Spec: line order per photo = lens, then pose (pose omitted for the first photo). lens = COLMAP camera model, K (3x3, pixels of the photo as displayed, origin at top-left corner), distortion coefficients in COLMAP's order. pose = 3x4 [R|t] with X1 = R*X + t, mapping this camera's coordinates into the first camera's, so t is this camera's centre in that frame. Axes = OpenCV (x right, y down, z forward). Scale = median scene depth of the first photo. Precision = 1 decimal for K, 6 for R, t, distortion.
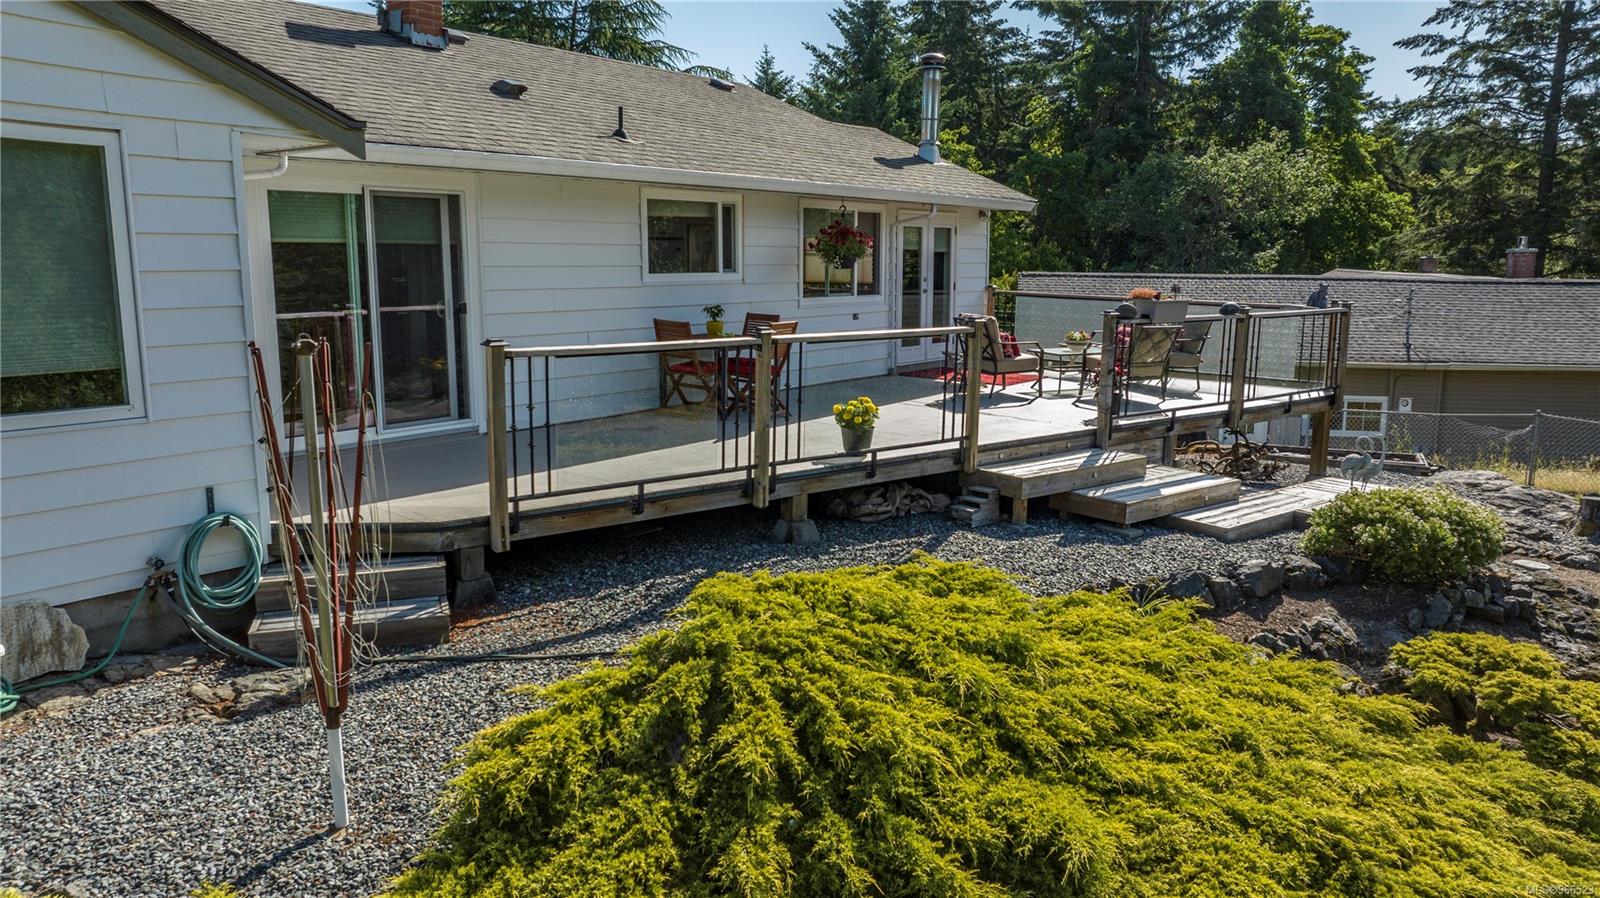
lens RADIAL K [[1127.1, 0, 806.4], [0, 1127.1, 444.0], [0, 0, 1]] dist [-0.029387, 0.029952]
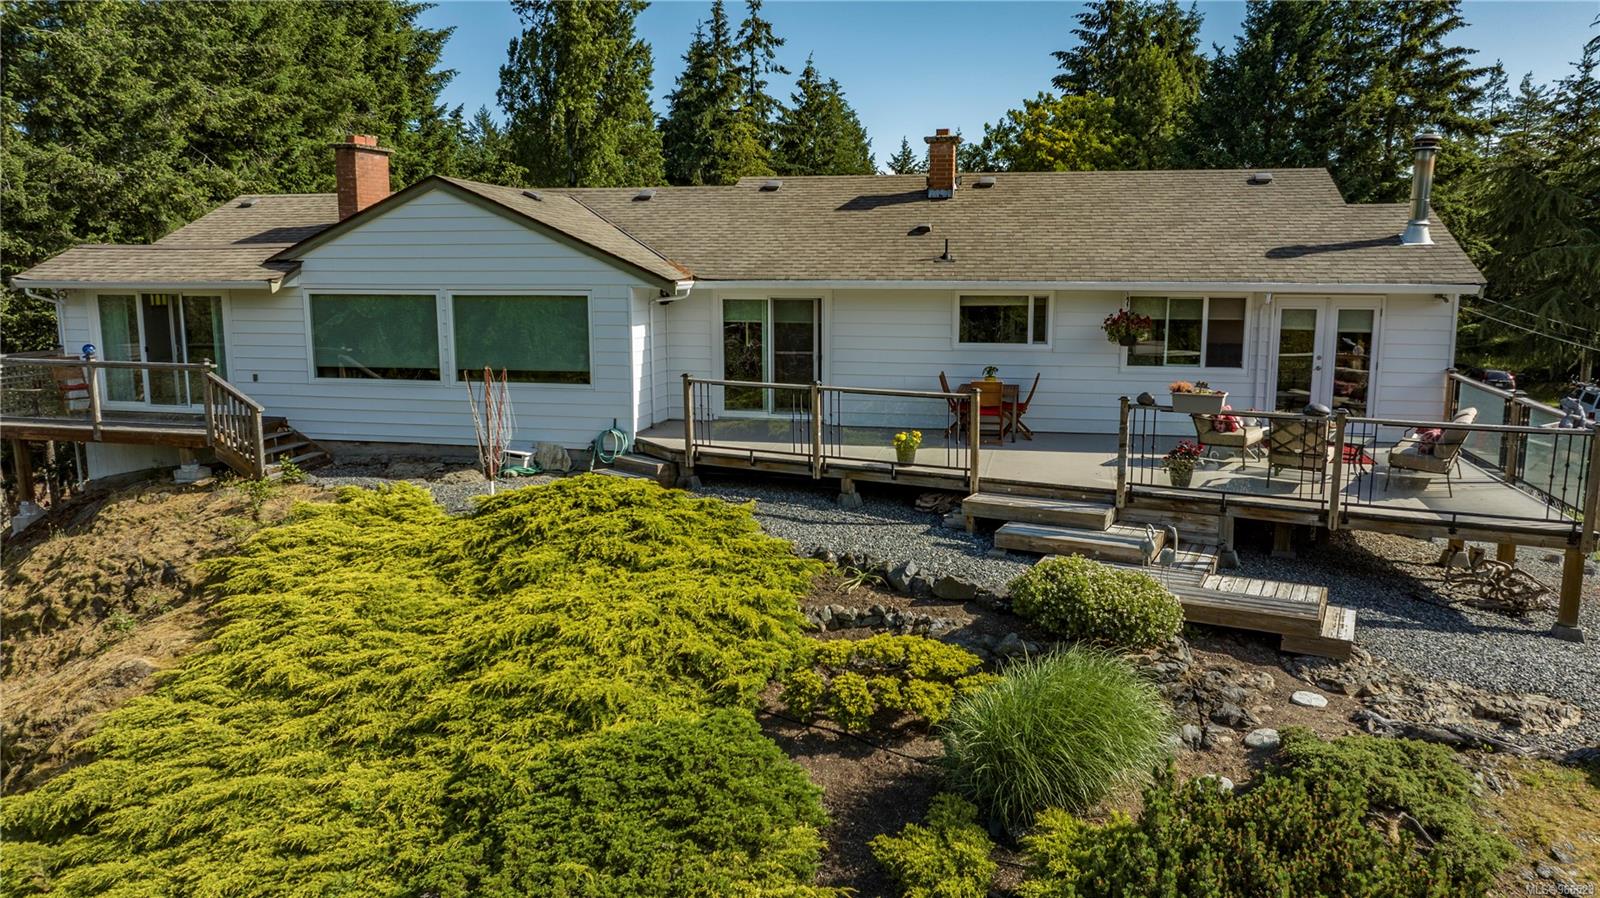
lens RADIAL K [[1127.1, 0, 806.4], [0, 1127.1, 444.0], [0, 0, 1]] dist [-0.029387, 0.029952]
pose [[0.394438, 0.140354, -0.908141, 1.434421], [-0.148187, 0.985047, 0.087877, -0.140854], [0.906895, 0.099912, 0.409339, 0.220814]]
